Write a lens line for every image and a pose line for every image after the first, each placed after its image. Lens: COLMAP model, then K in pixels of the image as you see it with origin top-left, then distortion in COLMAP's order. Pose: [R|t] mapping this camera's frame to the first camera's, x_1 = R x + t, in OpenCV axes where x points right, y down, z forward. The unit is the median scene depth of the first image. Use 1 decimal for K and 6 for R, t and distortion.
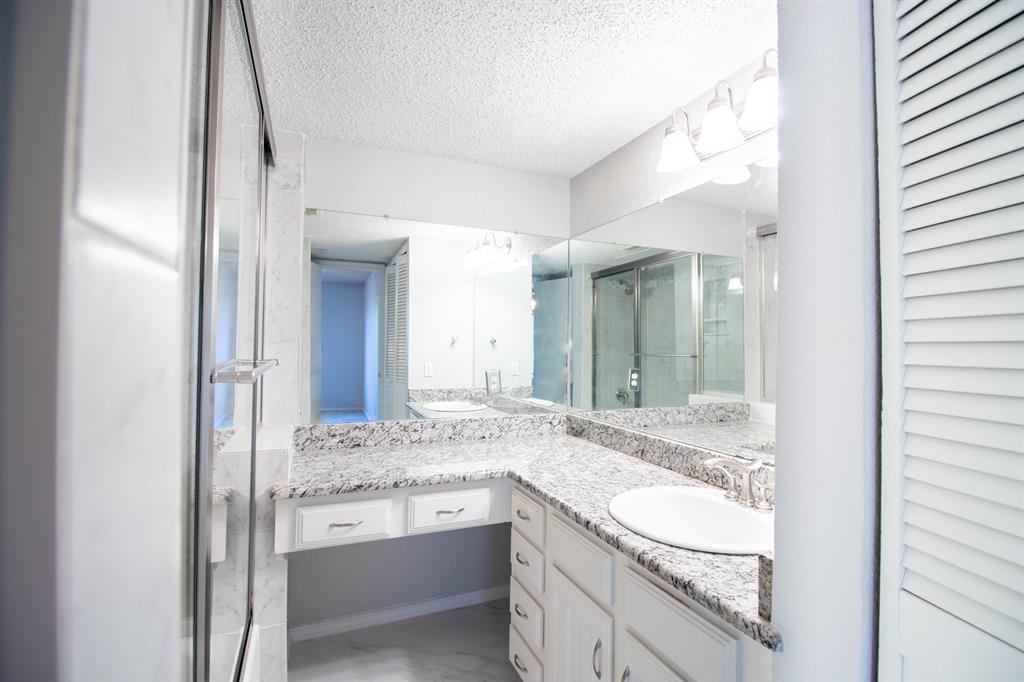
lens RADIAL K [[488.2, 0, 520.2], [0, 488.2, 340.4], [0, 0, 1]] dist [-0.012304, -0.000840]
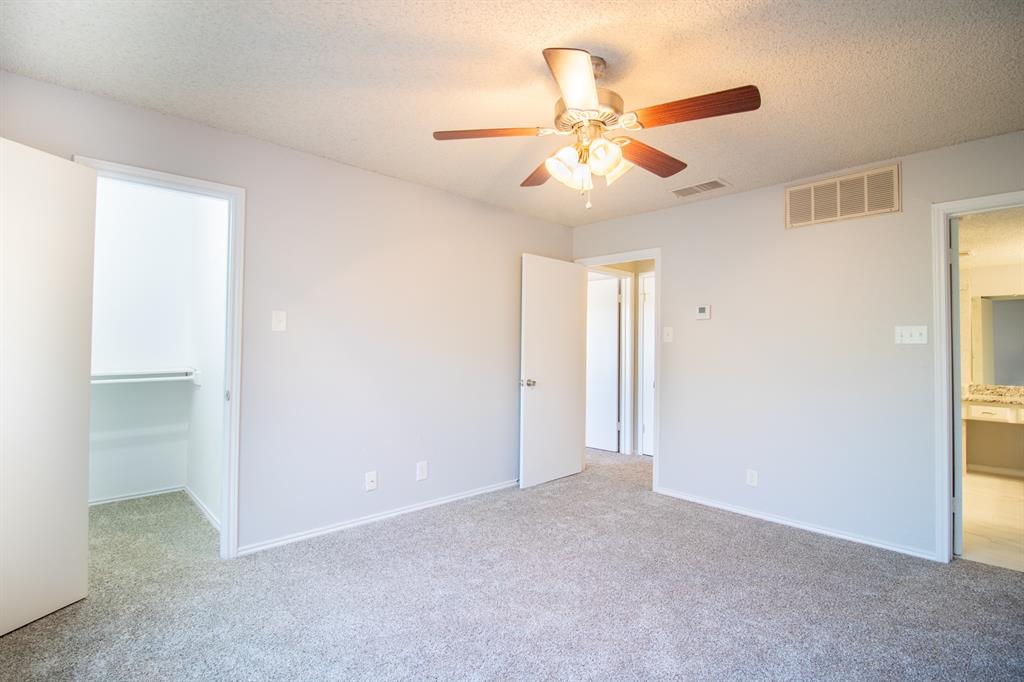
lens RADIAL K [[488.2, 0, 520.2], [0, 488.2, 340.4], [0, 0, 1]] dist [-0.012304, -0.000840]
pose [[0.361789, -0.026846, -0.931873, 1.321673], [0.014361, 0.999627, -0.023223, -0.042019], [0.932149, -0.004980, 0.362040, -2.655489]]
